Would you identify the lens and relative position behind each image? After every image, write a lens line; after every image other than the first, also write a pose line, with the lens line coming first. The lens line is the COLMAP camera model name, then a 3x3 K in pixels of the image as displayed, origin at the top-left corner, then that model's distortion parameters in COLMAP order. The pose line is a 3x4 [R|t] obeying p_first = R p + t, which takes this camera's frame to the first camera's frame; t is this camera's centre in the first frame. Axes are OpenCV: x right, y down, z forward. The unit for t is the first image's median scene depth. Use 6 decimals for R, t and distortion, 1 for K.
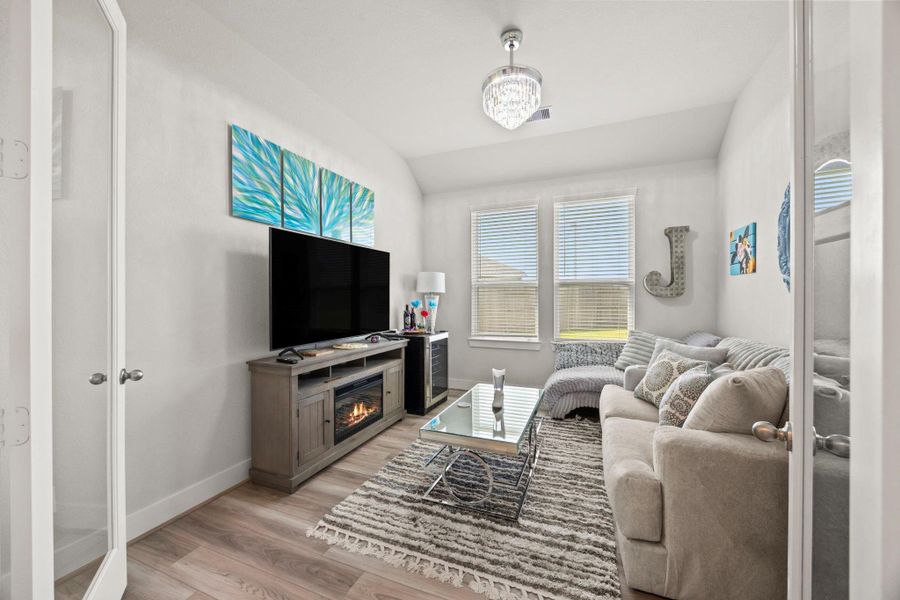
lens RADIAL K [[343.2, 0, 452.1], [0, 343.2, 298.5], [0, 0, 1]] dist [-0.007851, 0.001078]
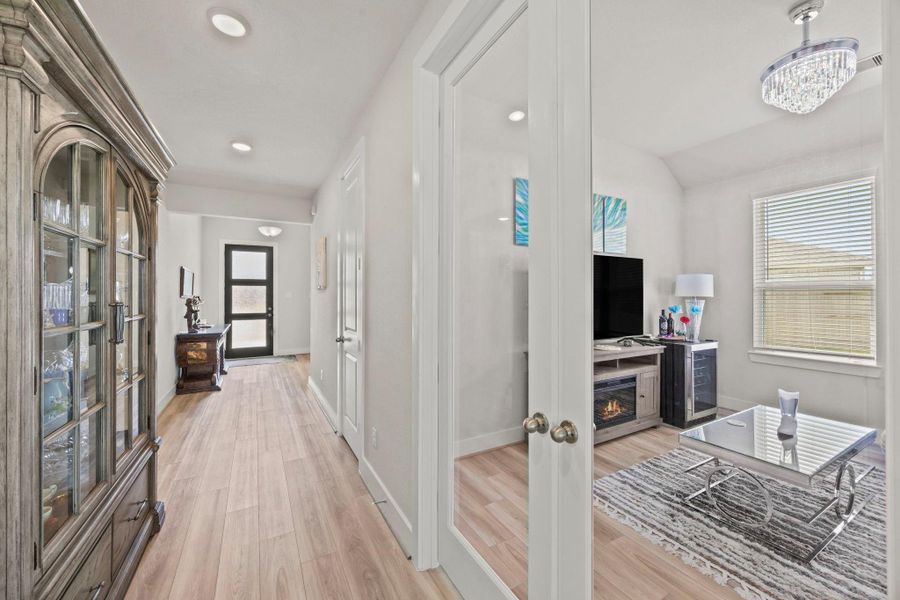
lens RADIAL K [[343.2, 0, 447.4], [0, 343.2, 295.5], [0, 0, 1]] dist [-0.007851, 0.001078]
pose [[0.772146, 0.001477, -0.635444, 0.018202], [-0.004252, 0.999987, -0.002841, -0.028359], [0.635431, 0.004896, 0.772142, -0.211747]]
